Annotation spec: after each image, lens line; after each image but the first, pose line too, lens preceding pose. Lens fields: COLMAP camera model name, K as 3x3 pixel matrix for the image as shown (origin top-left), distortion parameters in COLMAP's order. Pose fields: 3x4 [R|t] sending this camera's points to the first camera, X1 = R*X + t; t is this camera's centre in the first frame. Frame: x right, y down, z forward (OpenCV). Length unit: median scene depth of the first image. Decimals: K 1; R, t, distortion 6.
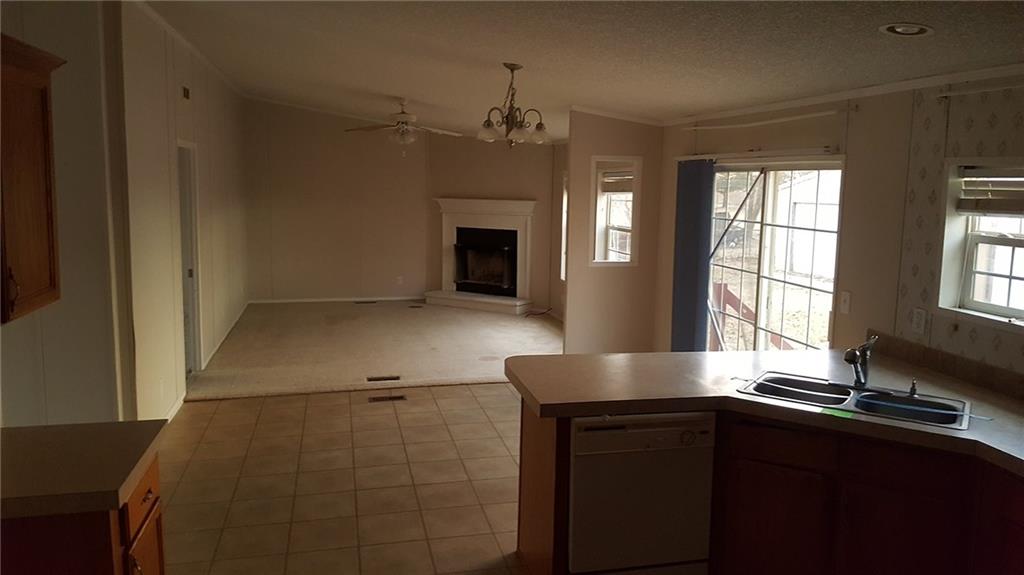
lens RADIAL K [[797.9, 0, 512.0], [0, 797.9, 287.5], [0, 0, 1]] dist [0.223284, 0.000345]
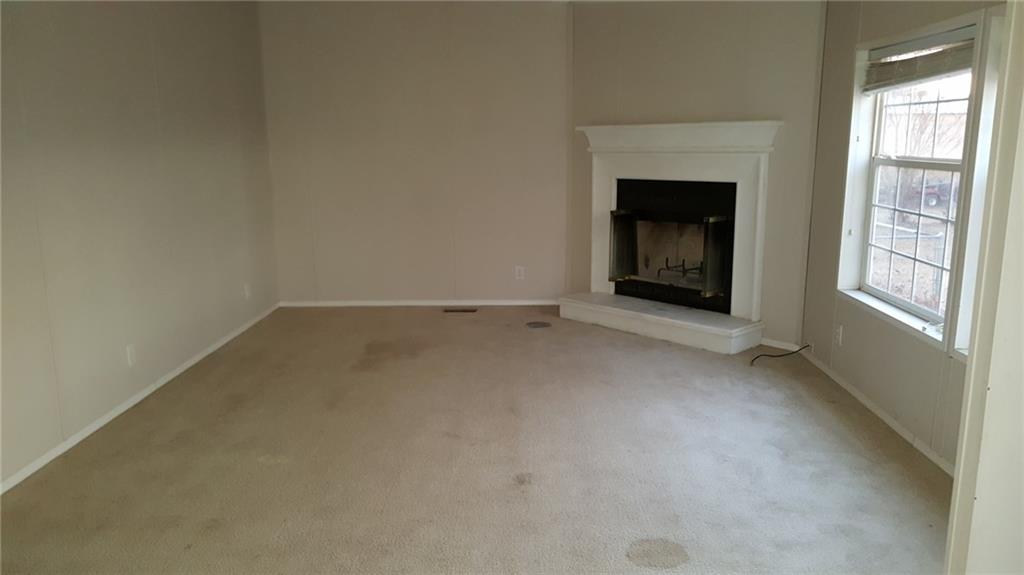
lens RADIAL K [[797.9, 0, 512.0], [0, 797.9, 287.5], [0, 0, 1]] dist [0.223284, 0.000345]
pose [[0.970027, 0.021640, -0.242033, -0.004812], [-0.006447, 0.997968, 0.063390, -0.037442], [0.242913, -0.059930, 0.968195, 0.468320]]
